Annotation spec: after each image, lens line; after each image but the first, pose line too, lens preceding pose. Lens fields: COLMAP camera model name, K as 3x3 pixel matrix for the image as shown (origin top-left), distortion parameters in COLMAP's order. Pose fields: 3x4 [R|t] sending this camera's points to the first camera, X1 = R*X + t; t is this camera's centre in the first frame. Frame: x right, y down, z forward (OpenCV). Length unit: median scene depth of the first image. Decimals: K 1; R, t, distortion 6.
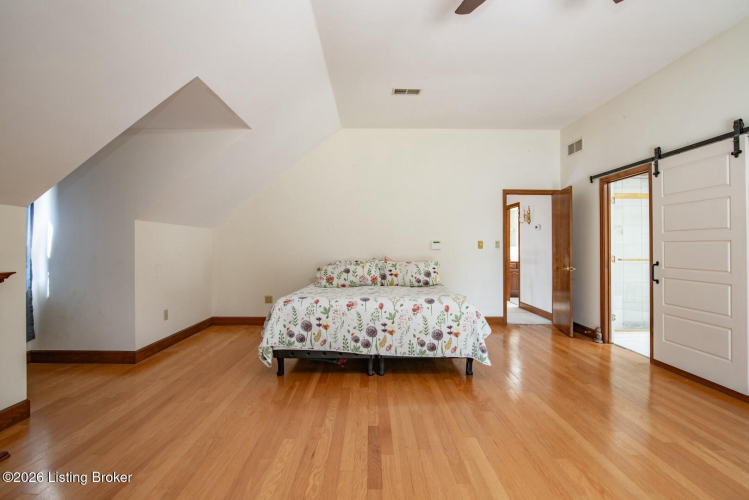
lens RADIAL K [[354.4, 0, 374.4], [0, 354.4, 246.8], [0, 0, 1]] dist [-0.014758, 0.000604]
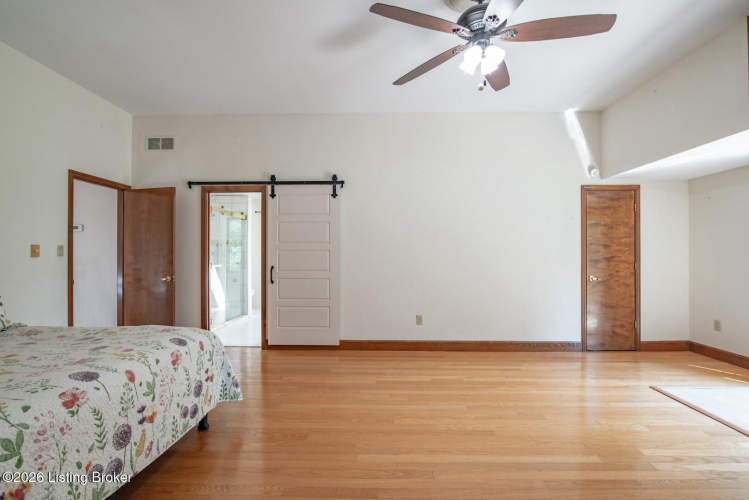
lens RADIAL K [[354.4, 0, 373.9], [0, 354.4, 249.6], [0, 0, 1]] dist [-0.014758, 0.000604]
pose [[0.033361, 0.003652, 0.999437, -0.469652], [-0.003316, 0.999988, -0.003543, -0.013845], [-0.999438, -0.003196, 0.033372, 0.633424]]
